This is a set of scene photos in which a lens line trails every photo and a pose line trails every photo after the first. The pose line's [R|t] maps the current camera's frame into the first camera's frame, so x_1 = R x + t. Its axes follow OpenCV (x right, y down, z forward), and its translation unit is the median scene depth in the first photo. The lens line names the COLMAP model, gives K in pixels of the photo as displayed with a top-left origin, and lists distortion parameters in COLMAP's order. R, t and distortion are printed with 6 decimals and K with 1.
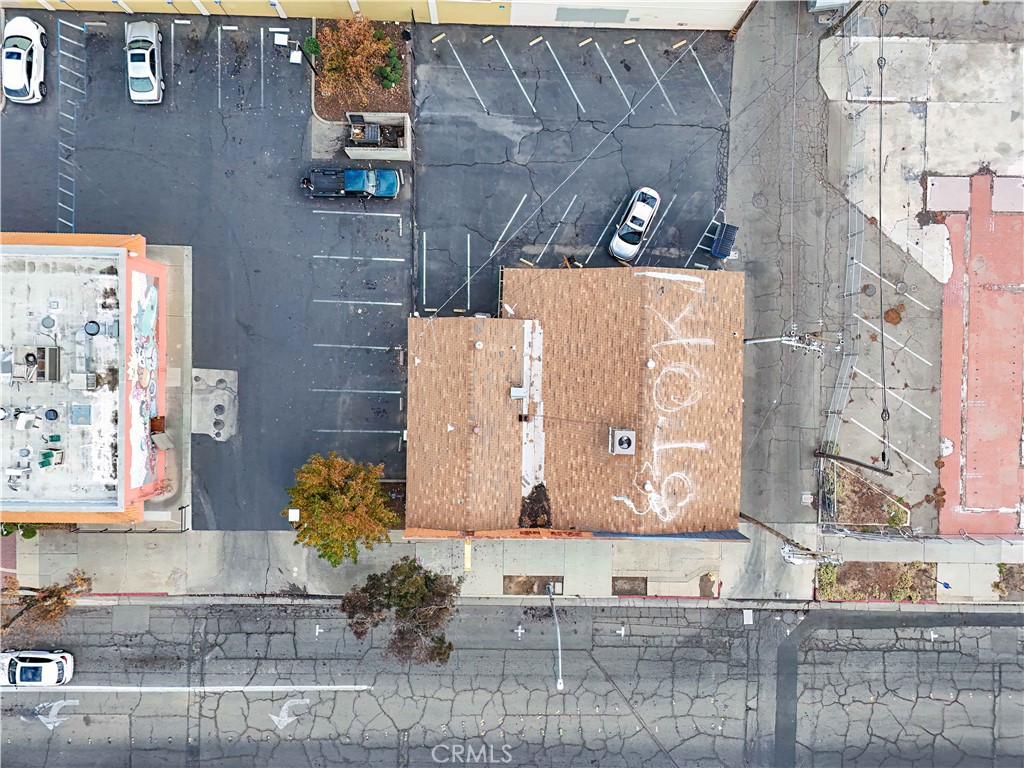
lens RADIAL K [[753.5, 0, 513.1], [0, 753.5, 387.6], [0, 0, 1]] dist [0.062307, -0.058323]
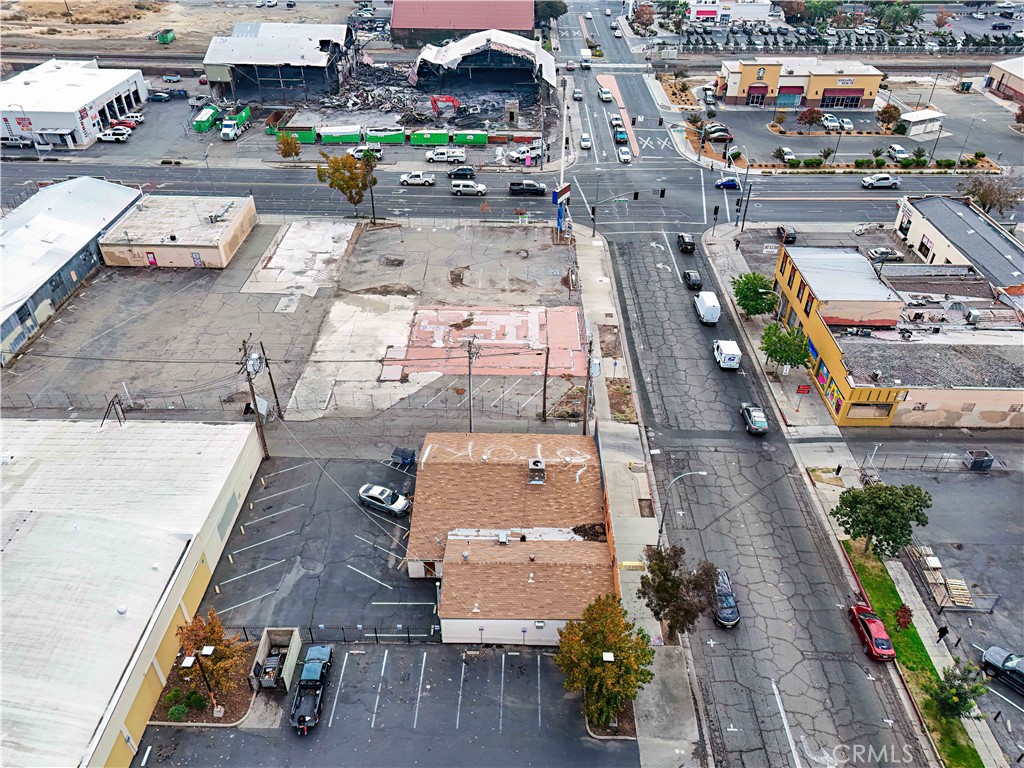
lens RADIAL K [[753.5, 0, 508.1], [0, 753.5, 387.0], [0, 0, 1]] dist [0.062307, -0.058323]
pose [[0.002735, -0.604305, 0.796748, -0.812361], [0.999961, -0.005064, -0.007273, 0.023774], [0.008430, 0.796737, 0.604268, -0.003350]]
